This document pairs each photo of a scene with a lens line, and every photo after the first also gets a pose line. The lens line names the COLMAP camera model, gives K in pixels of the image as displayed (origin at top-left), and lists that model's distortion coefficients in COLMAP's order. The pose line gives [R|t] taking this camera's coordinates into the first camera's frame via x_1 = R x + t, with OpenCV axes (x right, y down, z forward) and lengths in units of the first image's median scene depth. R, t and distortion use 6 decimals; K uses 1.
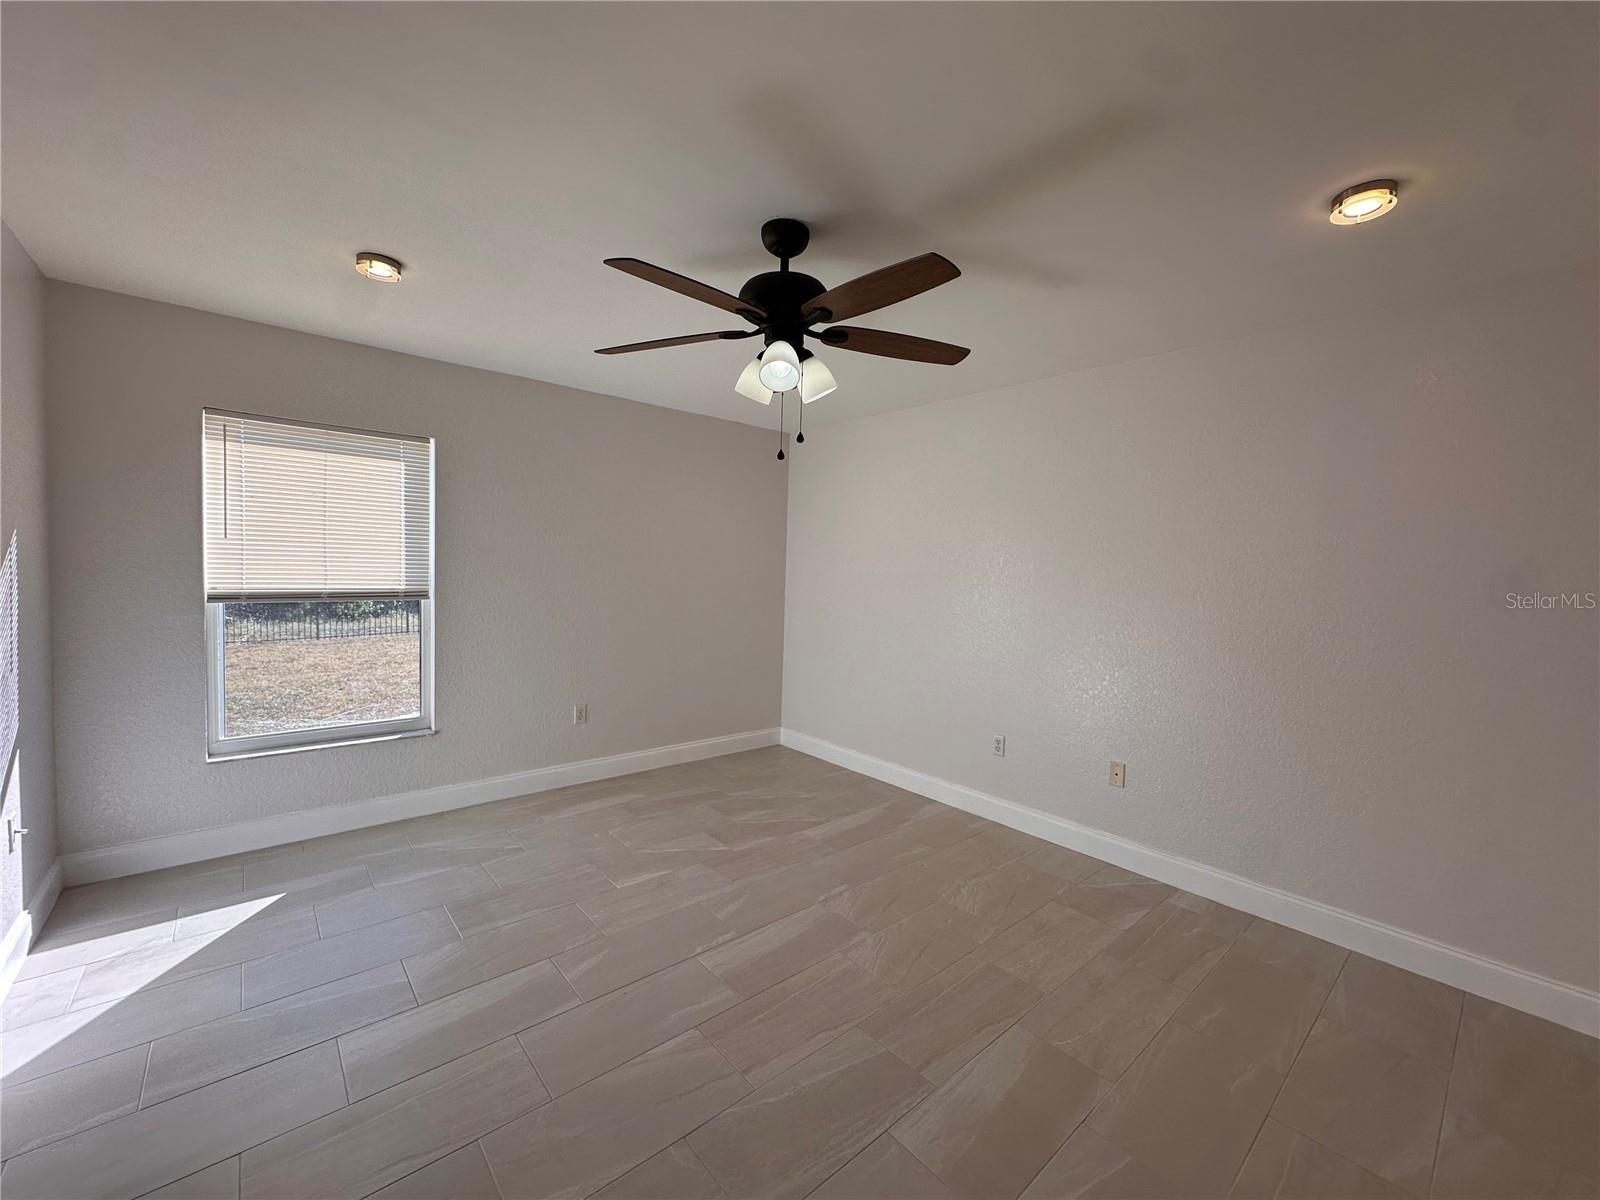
lens RADIAL K [[638.9, 0, 800.2], [0, 638.9, 601.7], [0, 0, 1]] dist [-0.004511, 0.000840]
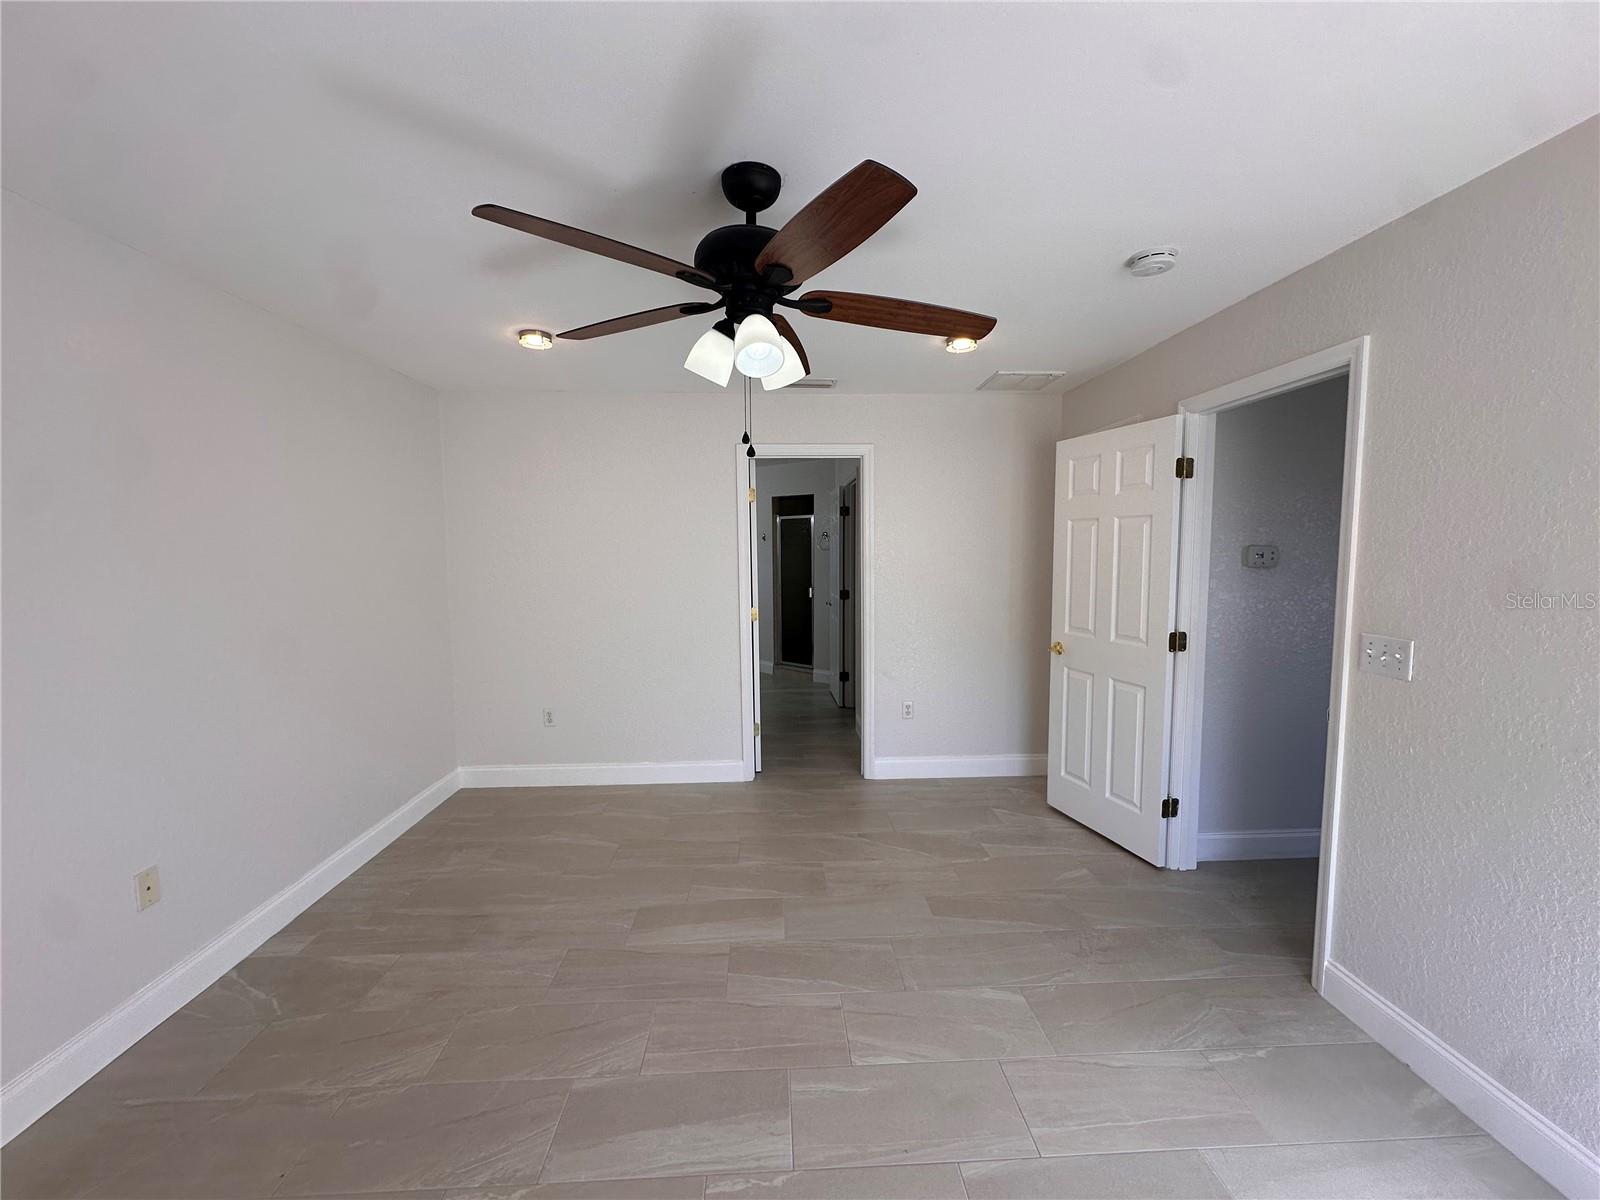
lens RADIAL K [[638.9, 0, 795.9], [0, 638.9, 604.2], [0, 0, 1]] dist [-0.004511, 0.000840]
pose [[-0.779921, -0.082243, 0.620450, -0.421346], [0.015539, 0.988479, 0.150560, -0.108911], [-0.625685, 0.127066, -0.769658, 1.128273]]
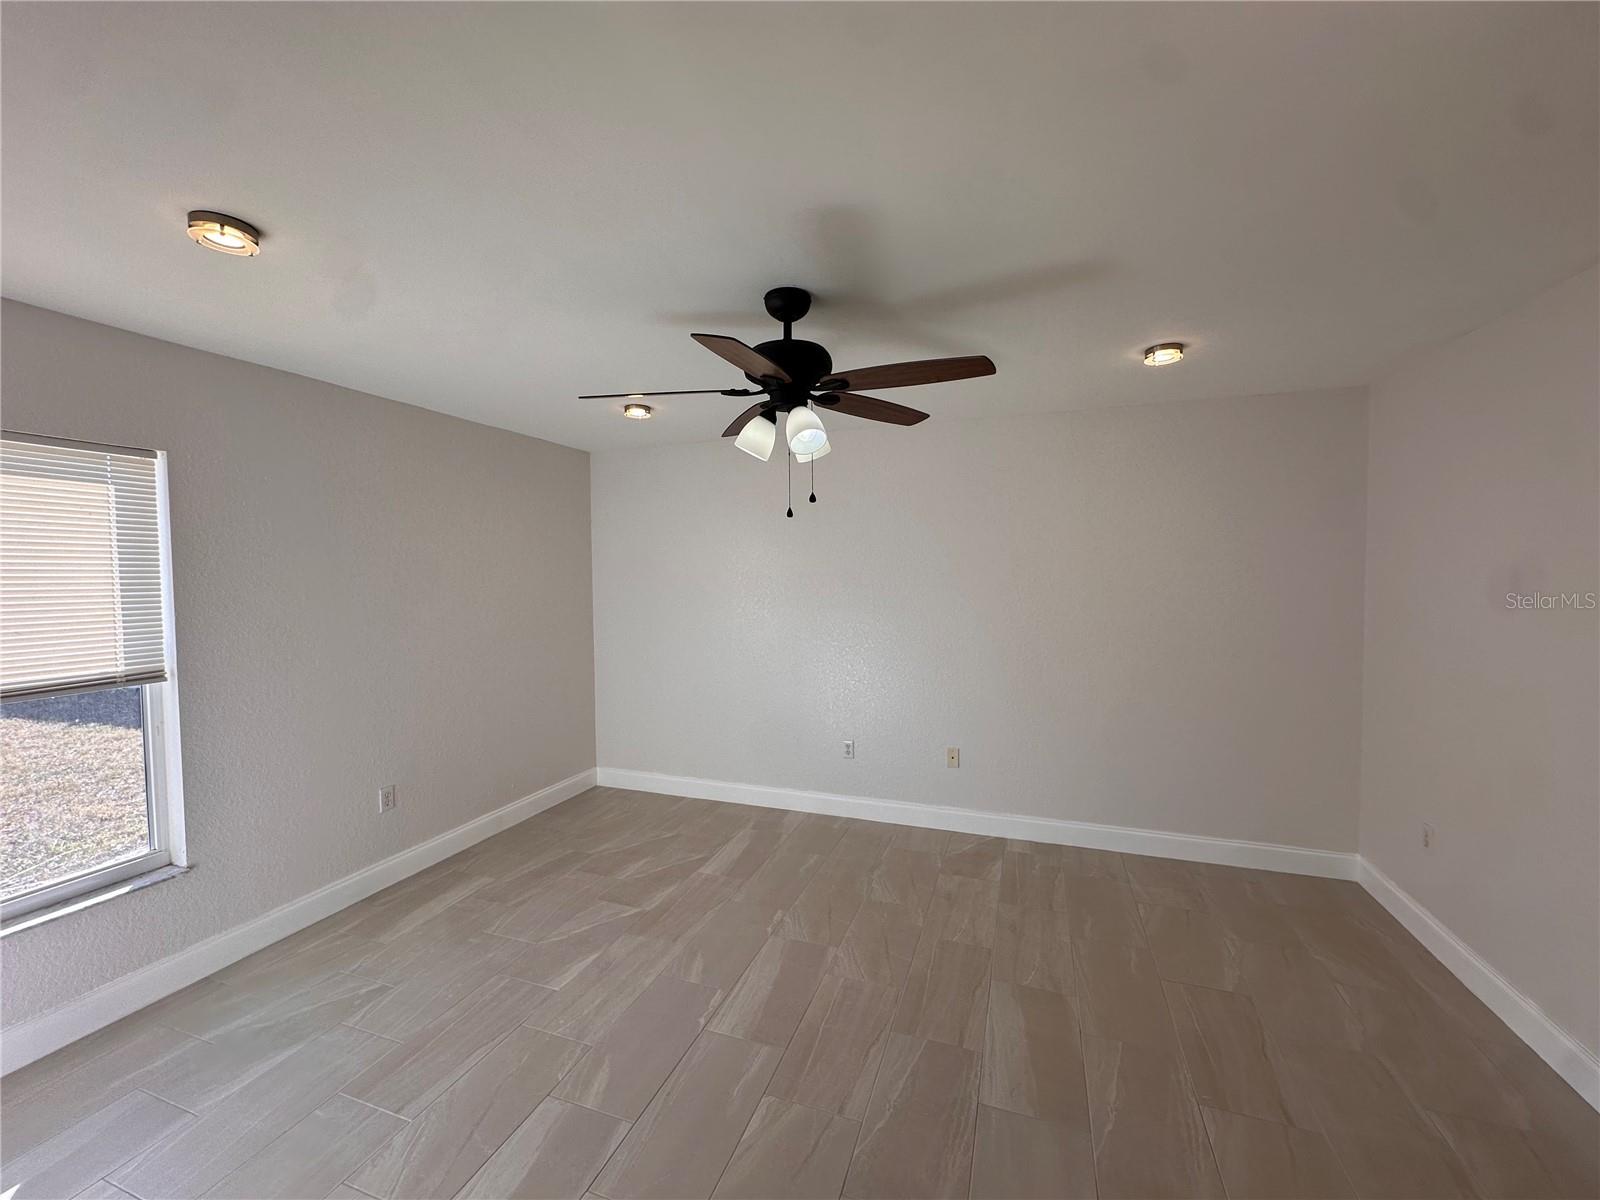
lens RADIAL K [[638.9, 0, 802.7], [0, 638.9, 601.8], [0, 0, 1]] dist [-0.004511, 0.000840]
pose [[0.872814, -0.058800, 0.484498, -0.361904], [0.059853, 0.998118, 0.013309, -0.068603], [-0.484368, 0.017382, 0.874691, 0.062430]]
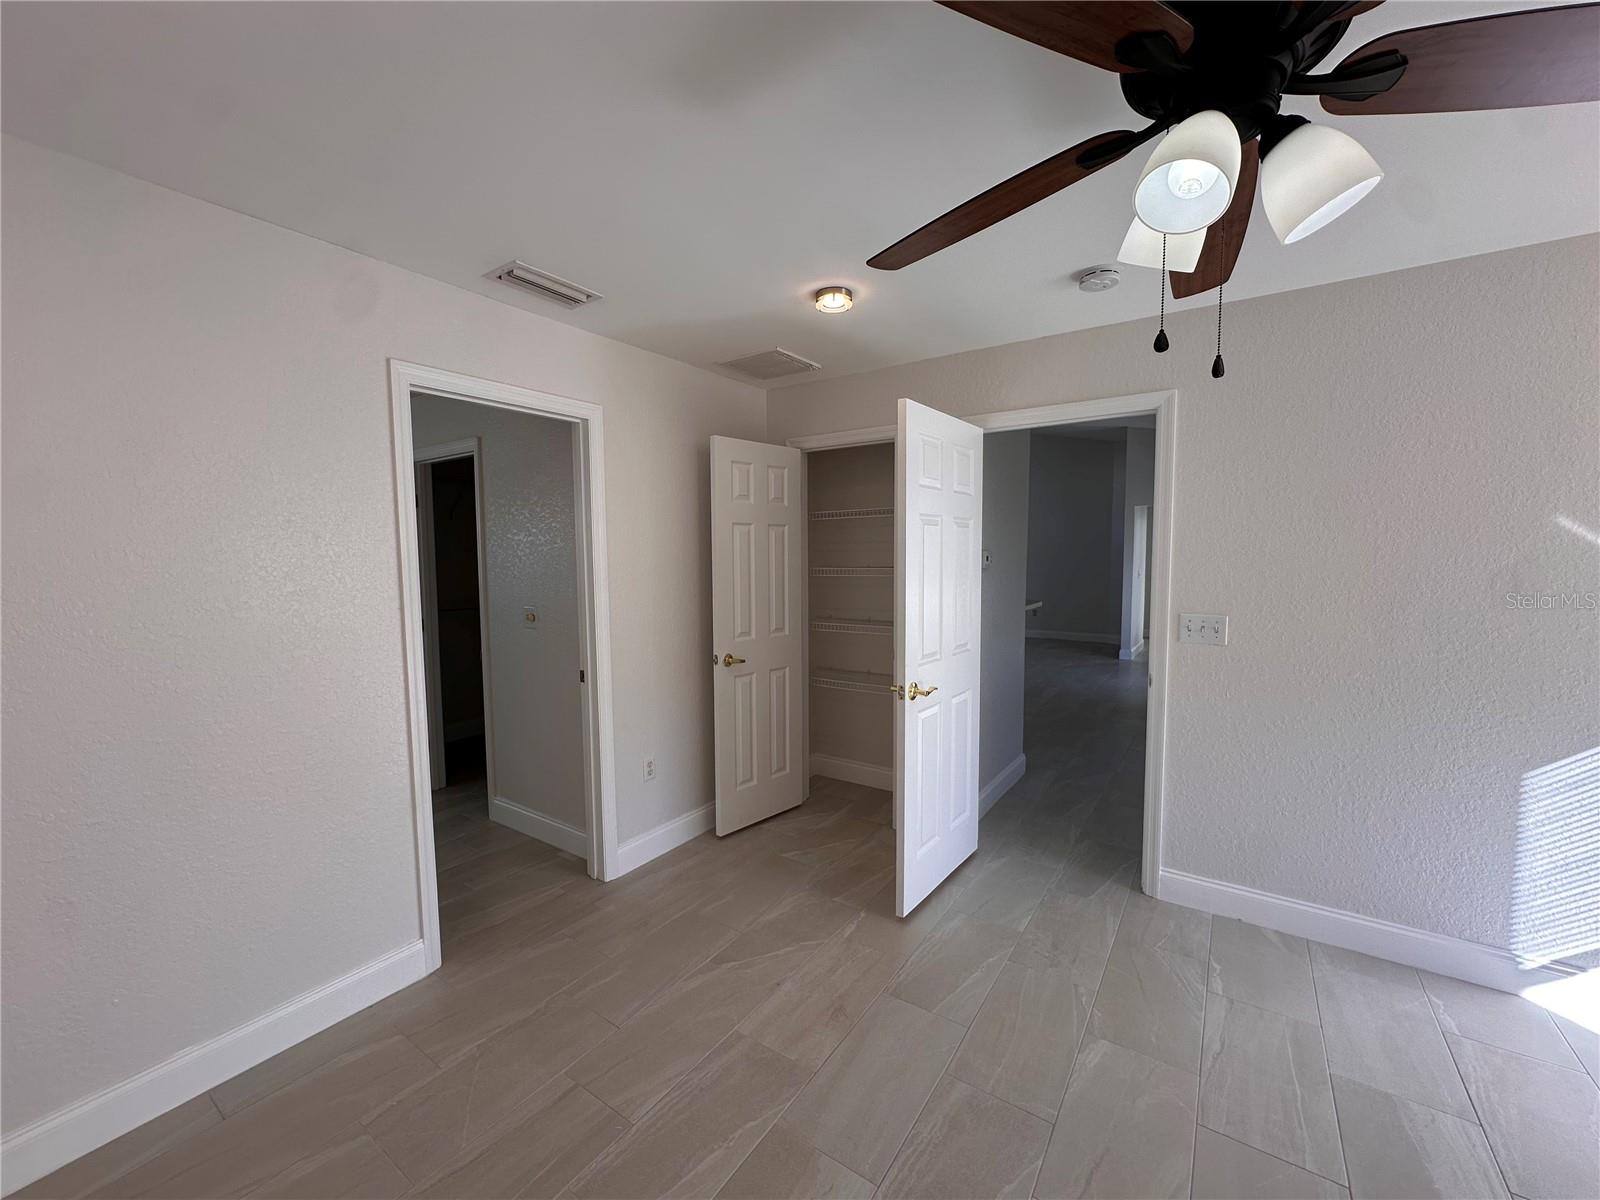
lens RADIAL K [[638.9, 0, 801.1], [0, 638.9, 601.5], [0, 0, 1]] dist [-0.004511, 0.000840]
pose [[-0.968188, -0.007390, -0.250113, 0.265748], [-0.037736, 0.992443, 0.116756, -0.070783], [0.247360, 0.122480, -0.961151, 0.966791]]
